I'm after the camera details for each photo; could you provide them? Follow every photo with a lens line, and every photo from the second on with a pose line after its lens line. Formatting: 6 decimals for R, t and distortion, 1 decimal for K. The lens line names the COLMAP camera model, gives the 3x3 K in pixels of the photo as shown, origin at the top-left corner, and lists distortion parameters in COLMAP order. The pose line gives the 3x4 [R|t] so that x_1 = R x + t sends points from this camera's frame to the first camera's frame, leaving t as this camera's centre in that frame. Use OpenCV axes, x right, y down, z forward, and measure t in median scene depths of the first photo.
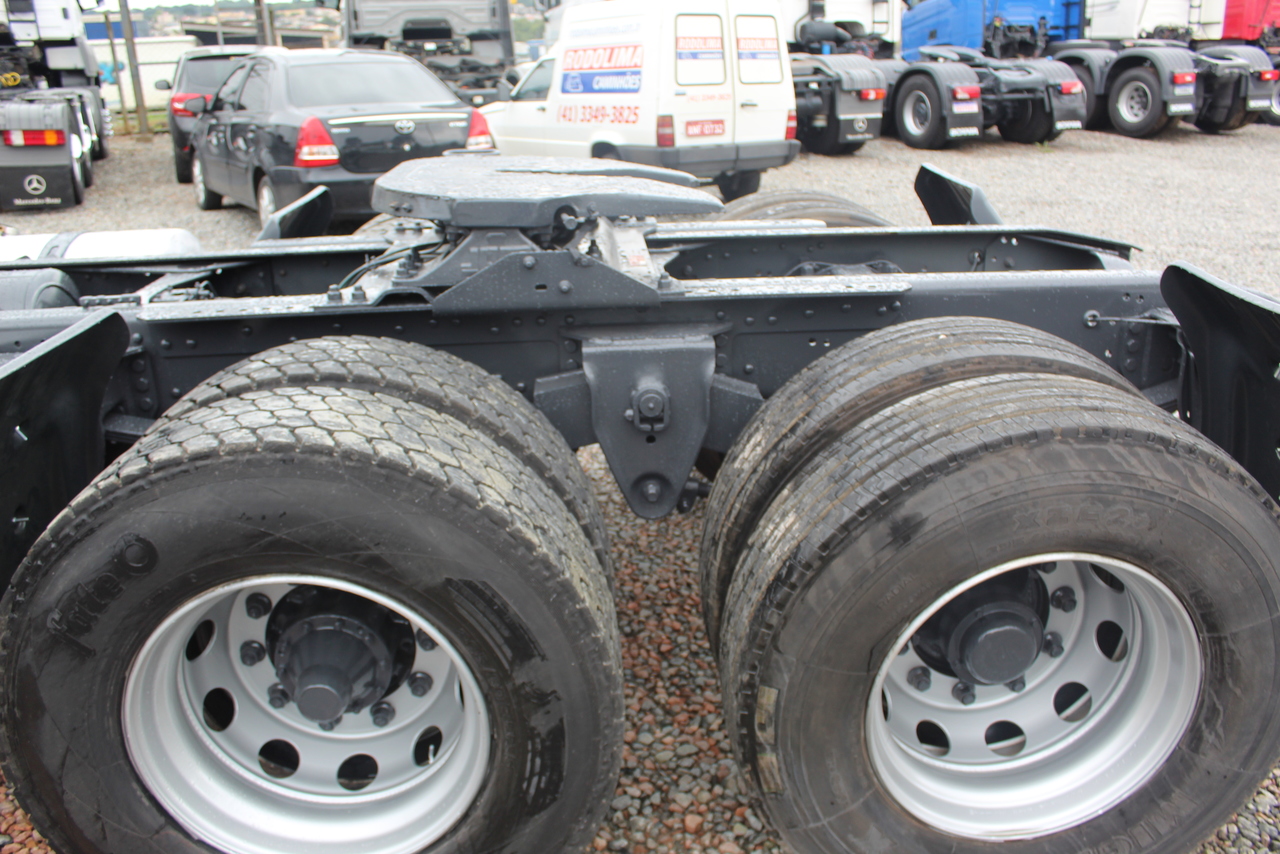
lens RADIAL K [[1079.3, 0, 642.2], [0, 1079.3, 420.8], [0, 0, 1]] dist [-0.170265, 0.162744]
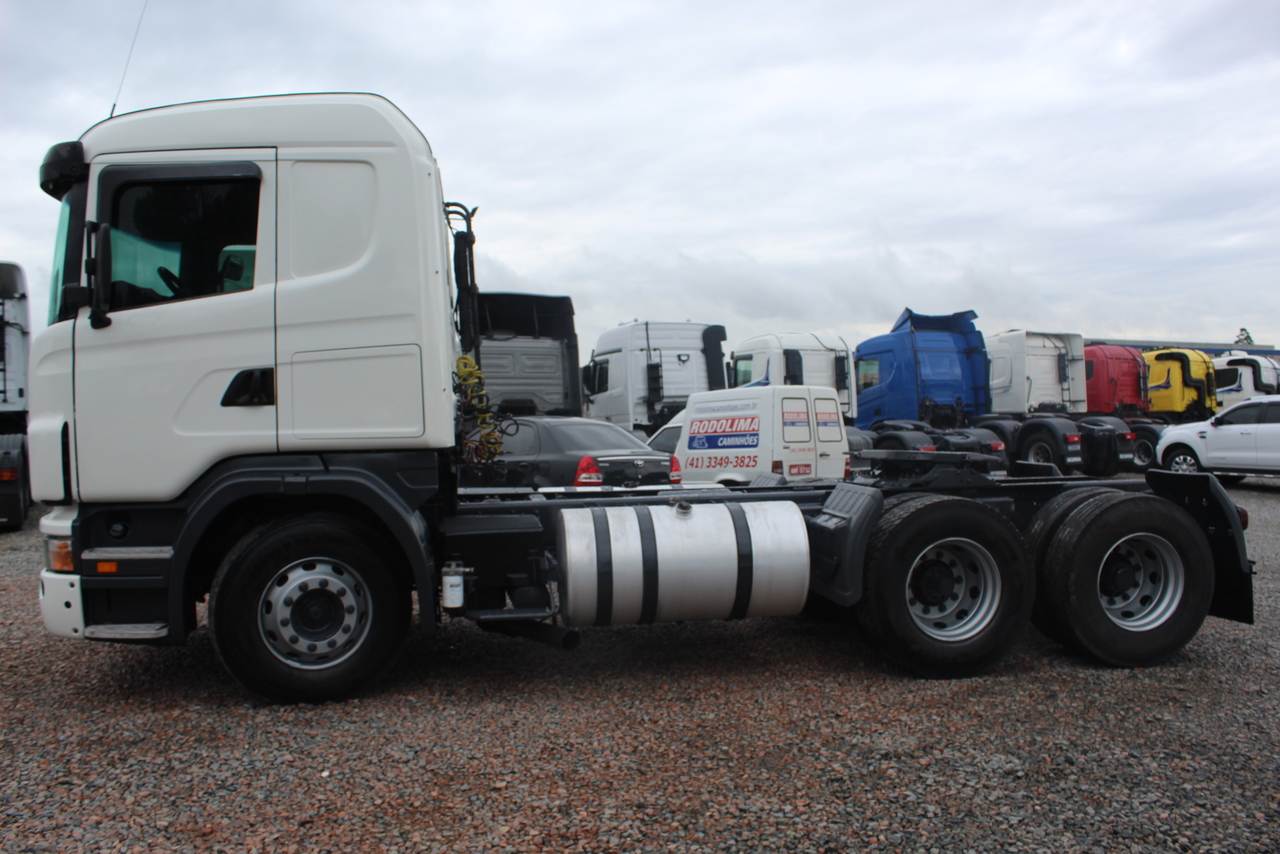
lens RADIAL K [[1079.3, 0, 642.2], [0, 1079.3, 420.8], [0, 0, 1]] dist [-0.170265, 0.162744]
pose [[0.994796, 0.003606, 0.101823, -0.194419], [0.031266, 0.940351, -0.338766, 0.106162], [-0.096971, 0.340186, 0.935345, -0.270745]]
